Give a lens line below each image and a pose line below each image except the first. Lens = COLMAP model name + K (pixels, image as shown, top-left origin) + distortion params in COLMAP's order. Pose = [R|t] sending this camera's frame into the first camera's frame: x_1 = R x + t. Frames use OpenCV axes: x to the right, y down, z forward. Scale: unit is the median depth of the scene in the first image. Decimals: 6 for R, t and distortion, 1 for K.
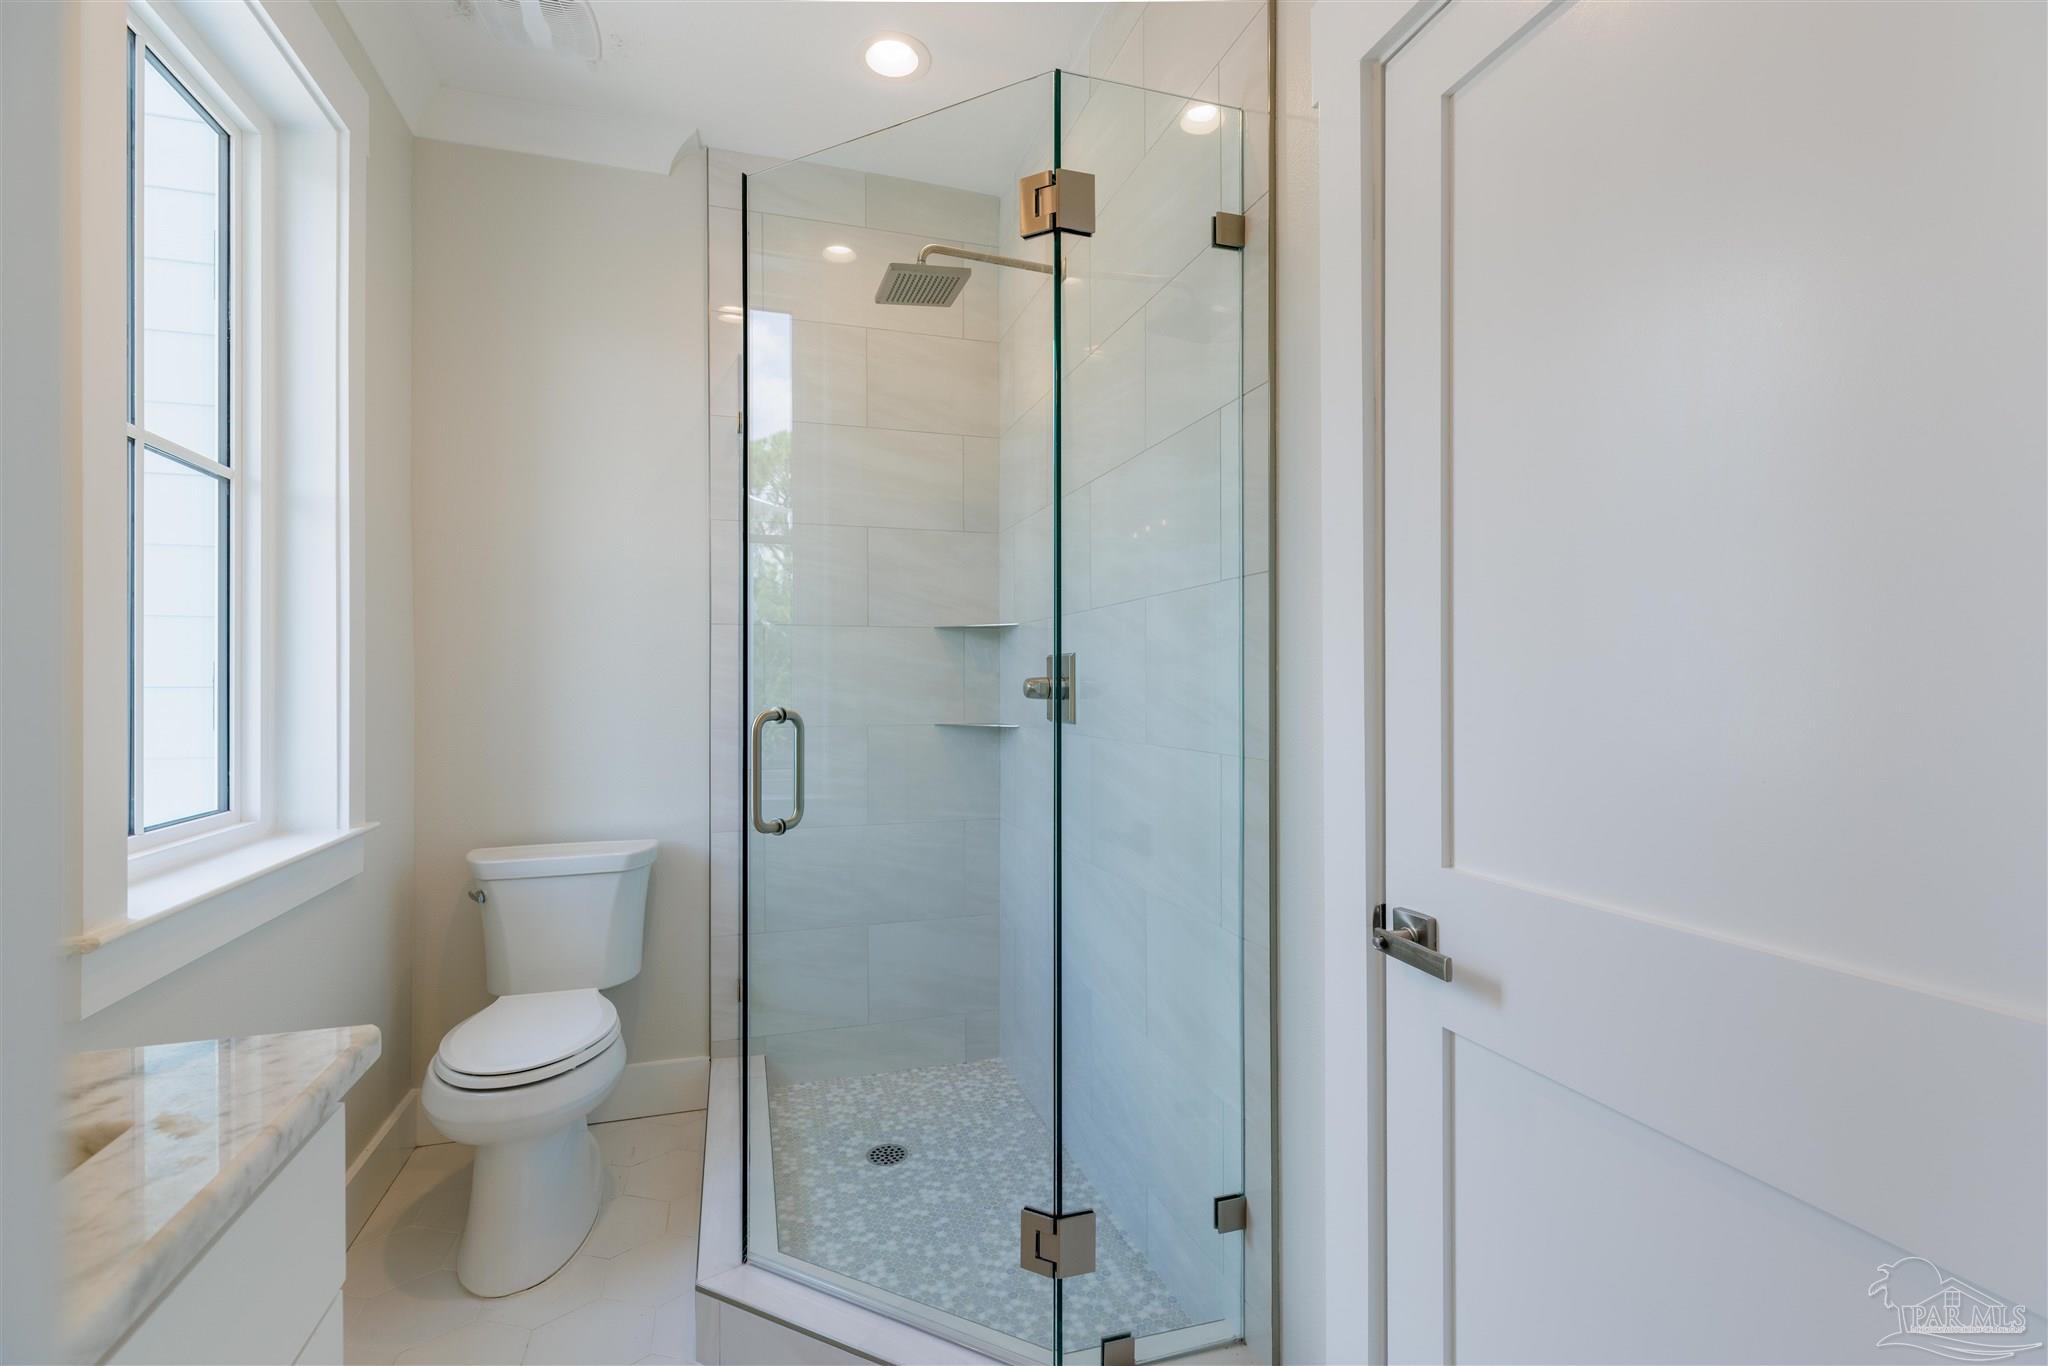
lens RADIAL K [[915.7, 0, 1016.4], [0, 915.7, 681.2], [0, 0, 1]] dist [0.001562, 0.000100]
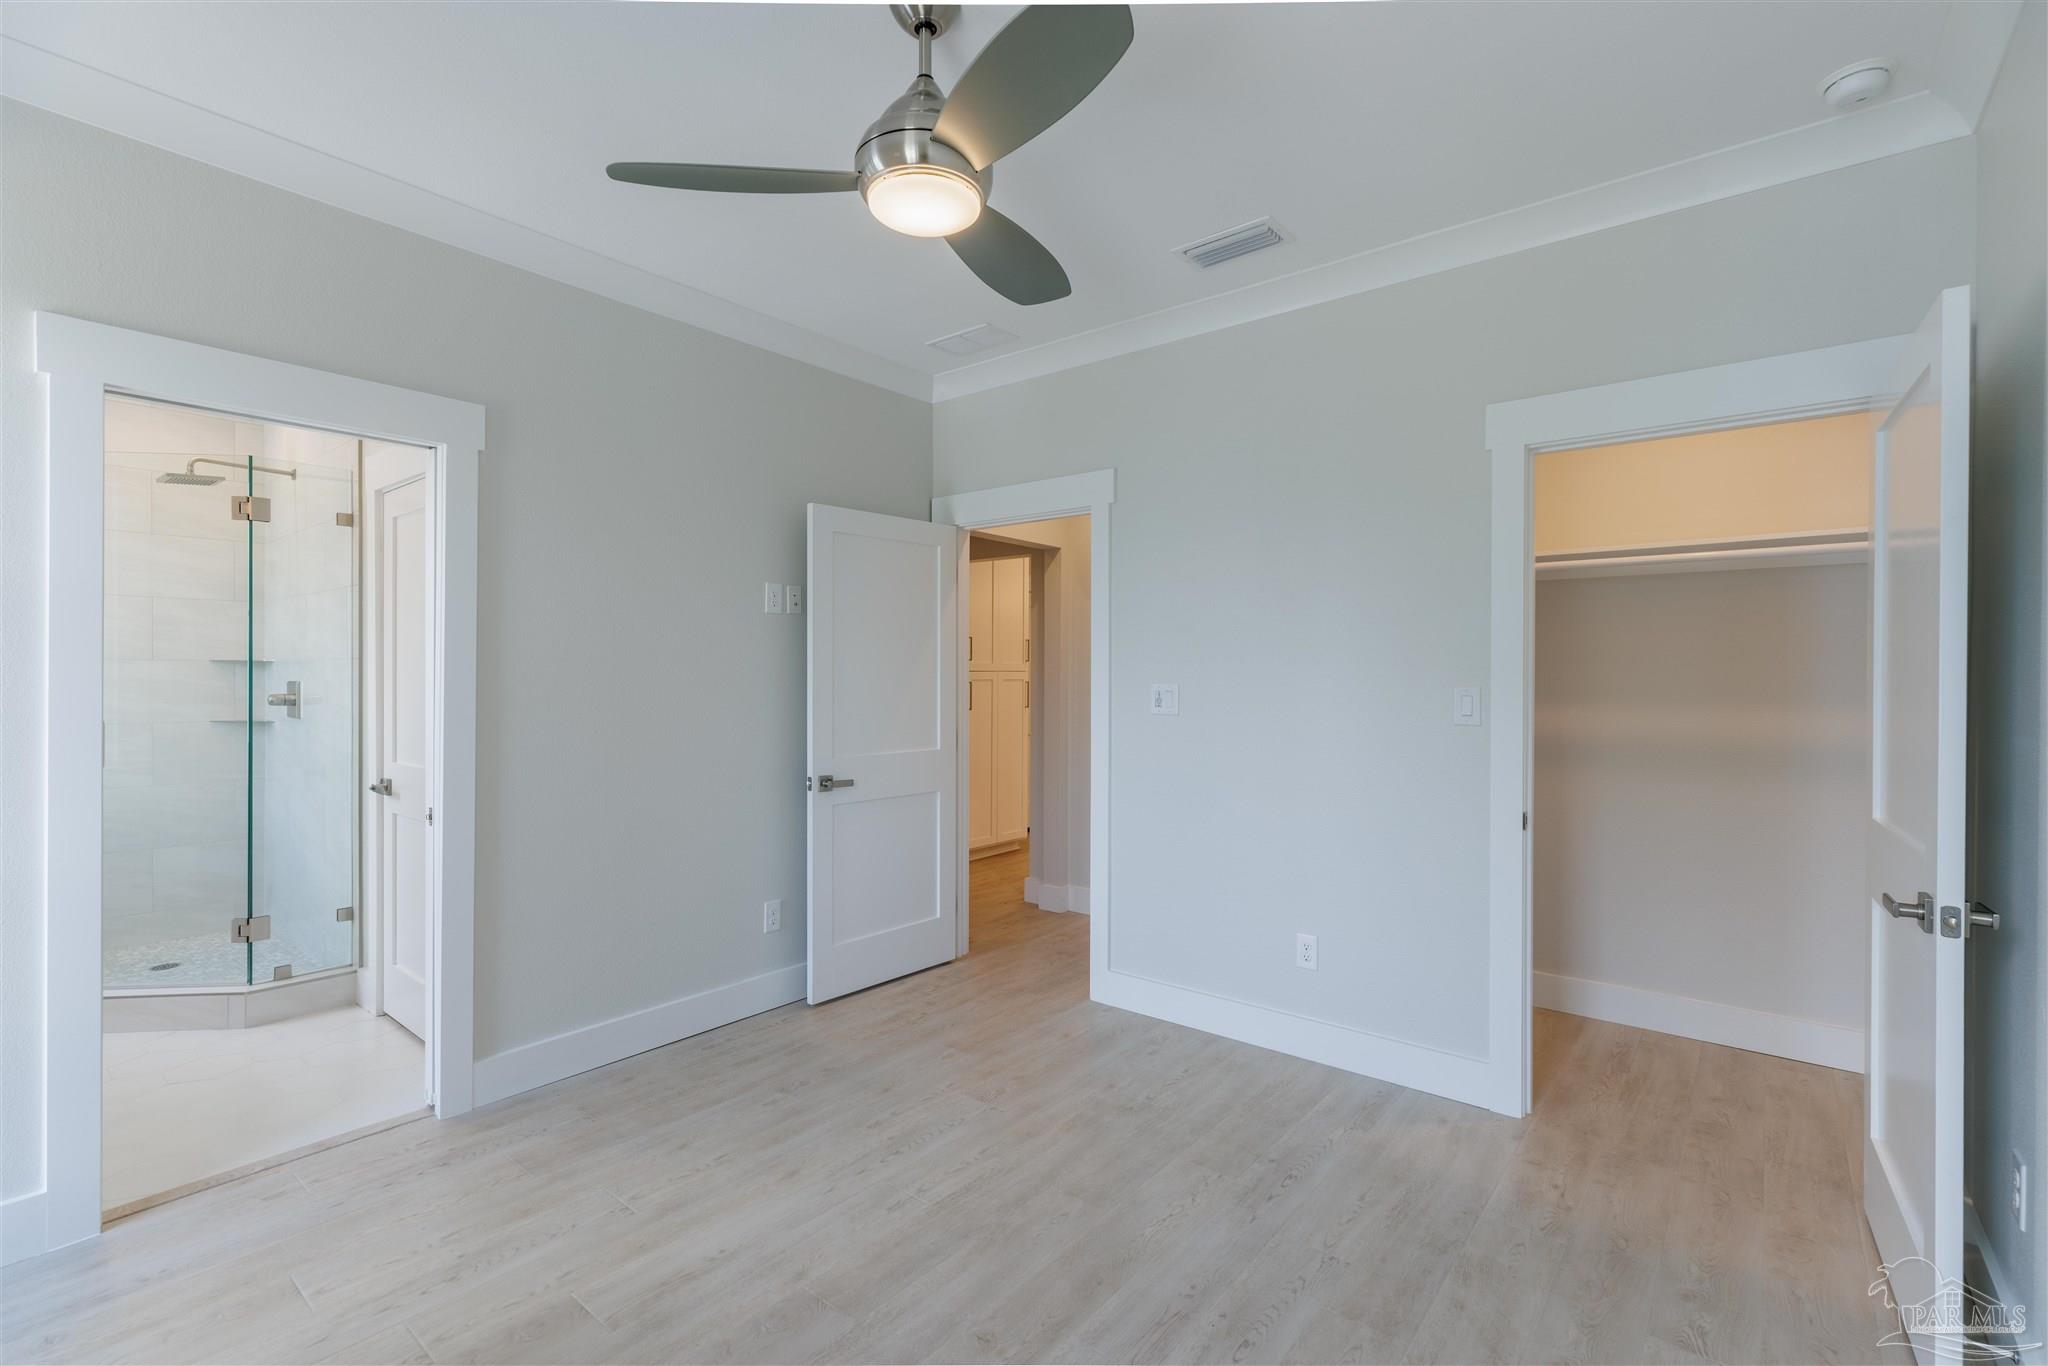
lens RADIAL K [[906.7, 0, 1018.9], [0, 906.7, 675.5], [0, 0, 1]] dist [0.001359, 0.000130]
pose [[0.833163, 0.003058, 0.553019, 0.304947], [-0.005689, 0.999979, 0.003041, -0.066559], [-0.552998, -0.005679, 0.833163, -1.593542]]
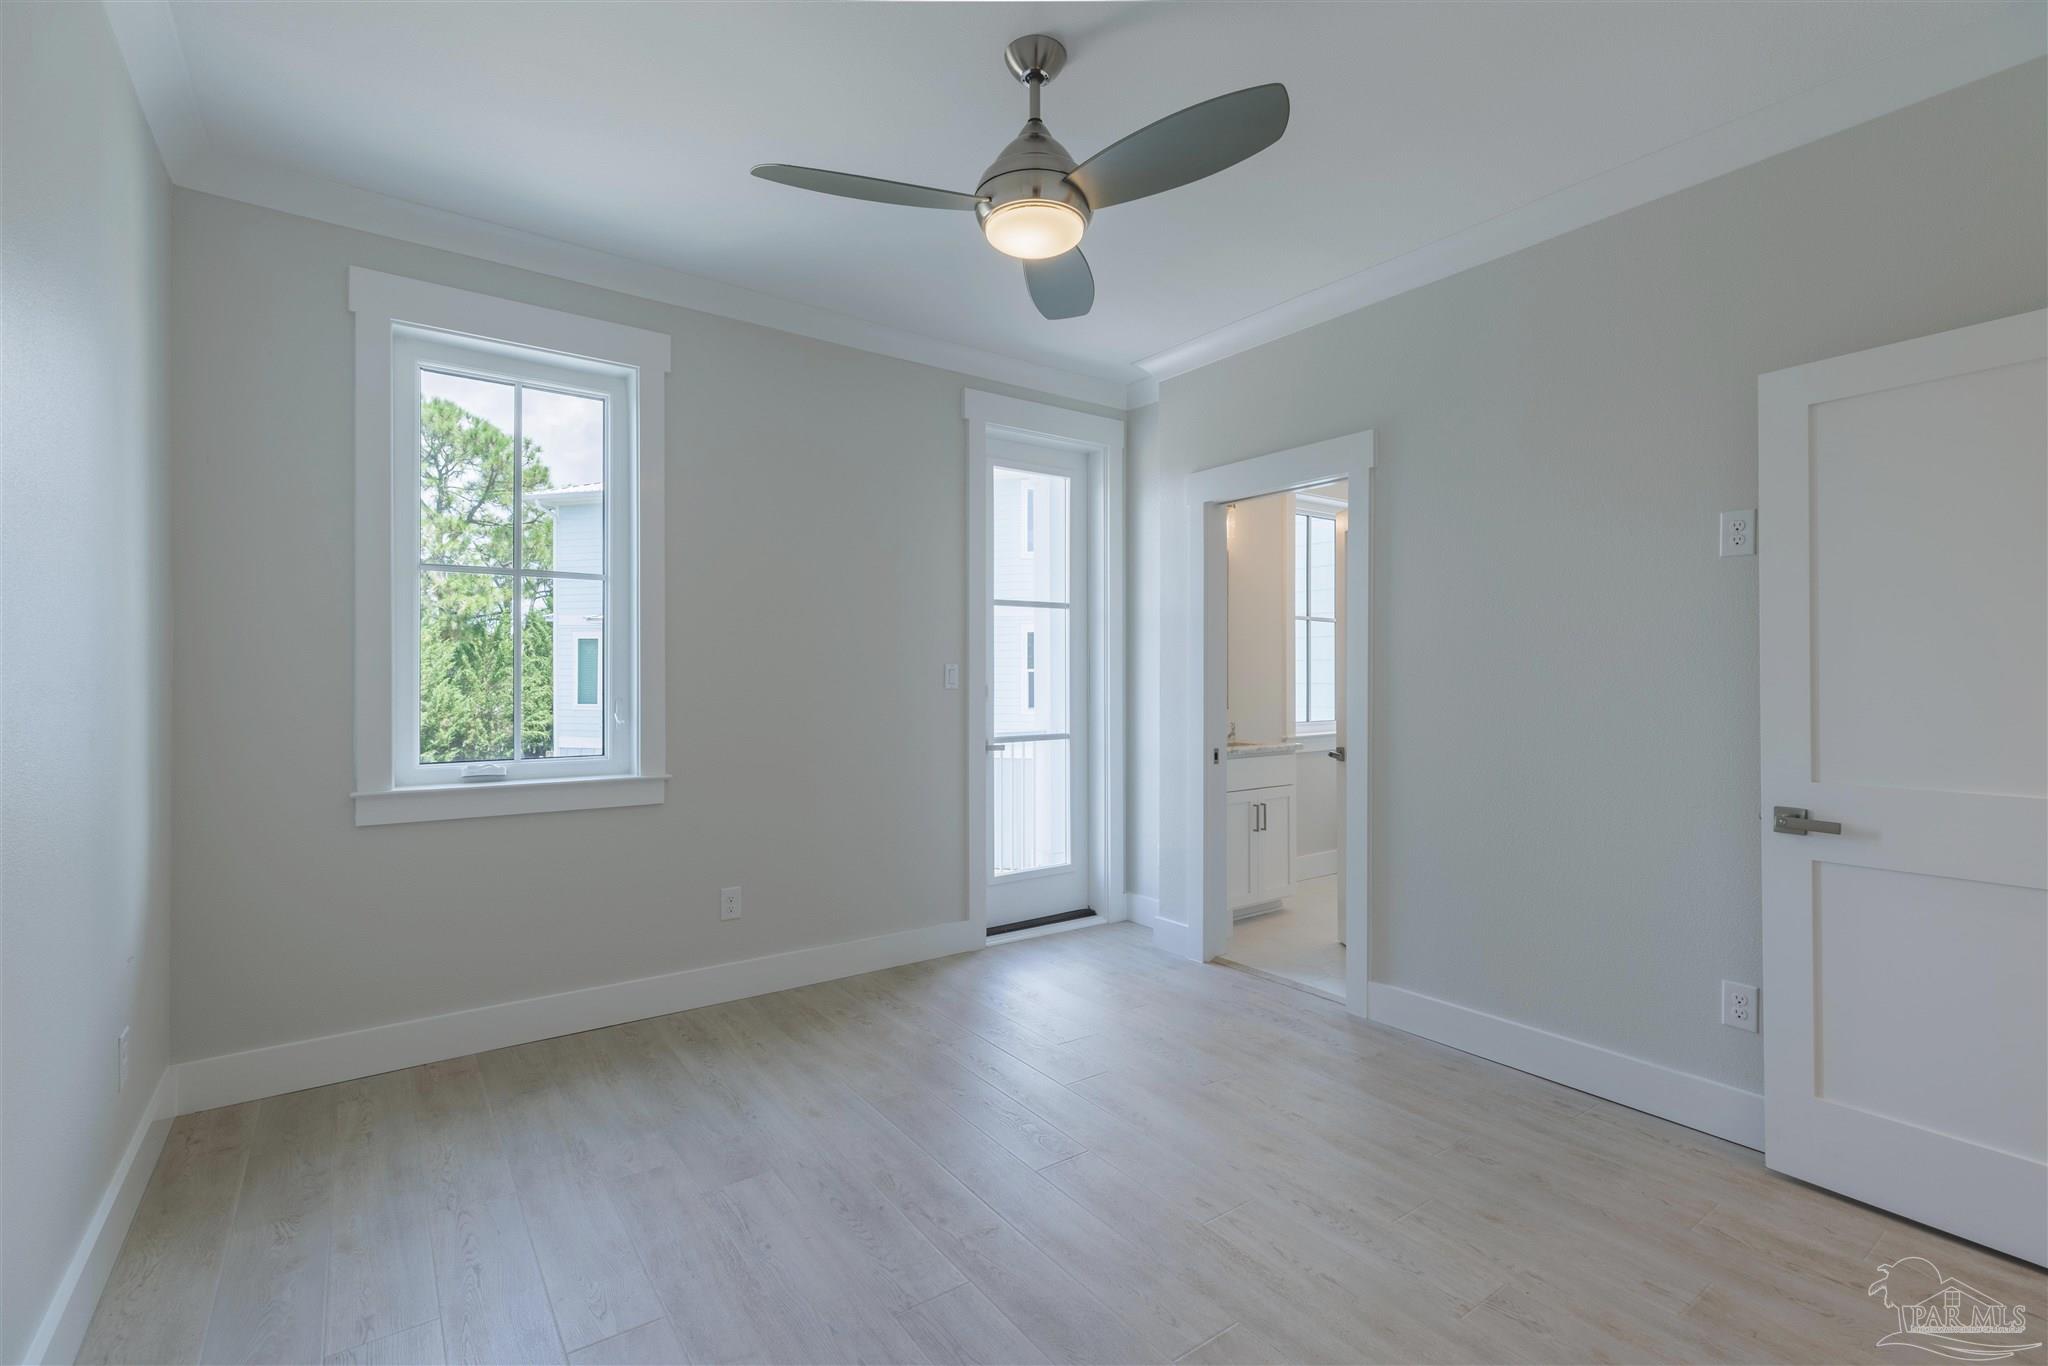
lens RADIAL K [[914.5, 0, 1020.4], [0, 914.5, 675.8], [0, 0, 1]] dist [0.002877, 0.000299]
pose [[0.322392, -0.003992, -0.946598, 1.819142], [0.005224, 0.999983, -0.002438, -0.021263], [0.946592, -0.004159, 0.322408, -1.103929]]
